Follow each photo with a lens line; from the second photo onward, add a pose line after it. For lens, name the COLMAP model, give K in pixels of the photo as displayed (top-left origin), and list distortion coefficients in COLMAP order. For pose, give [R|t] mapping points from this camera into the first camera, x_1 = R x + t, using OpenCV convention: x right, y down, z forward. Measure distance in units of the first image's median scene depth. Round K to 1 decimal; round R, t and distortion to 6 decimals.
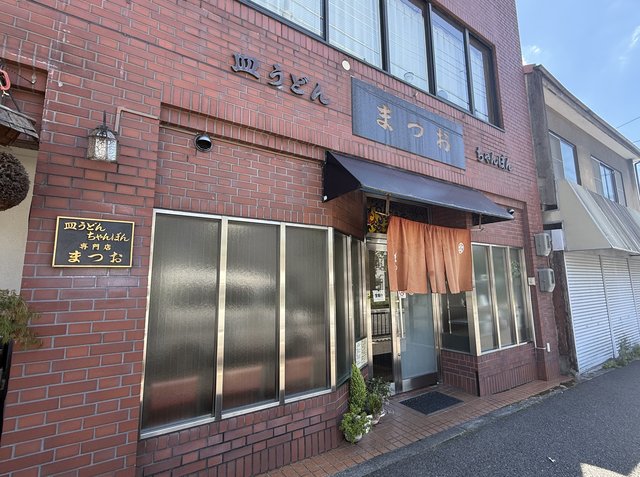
lens RADIAL K [[310.7, 0, 320.0], [0, 310.7, 238.5], [0, 0, 1]] dist [-0.000258, 0.000021]
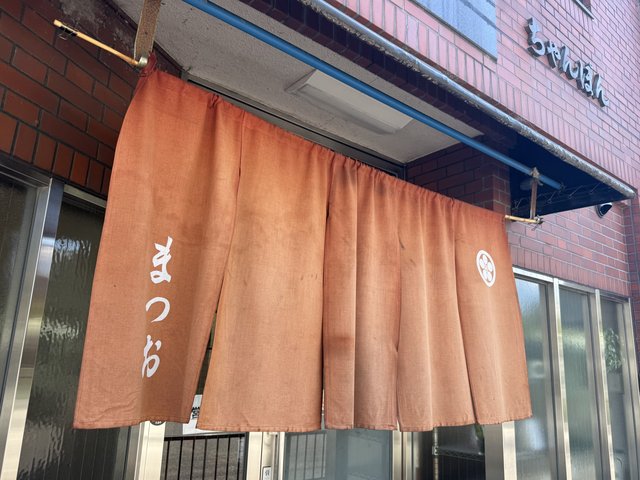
lens RADIAL K [[507.0, 0, 320.0], [0, 507.0, 240.0], [0, 0, 1]] dist [0.001674, -0.003566]
pose [[0.992984, 0.077629, 0.089205, 0.219053], [-0.069187, 0.993154, -0.094120, 0.050740], [-0.095900, 0.087288, 0.991556, 0.437019]]
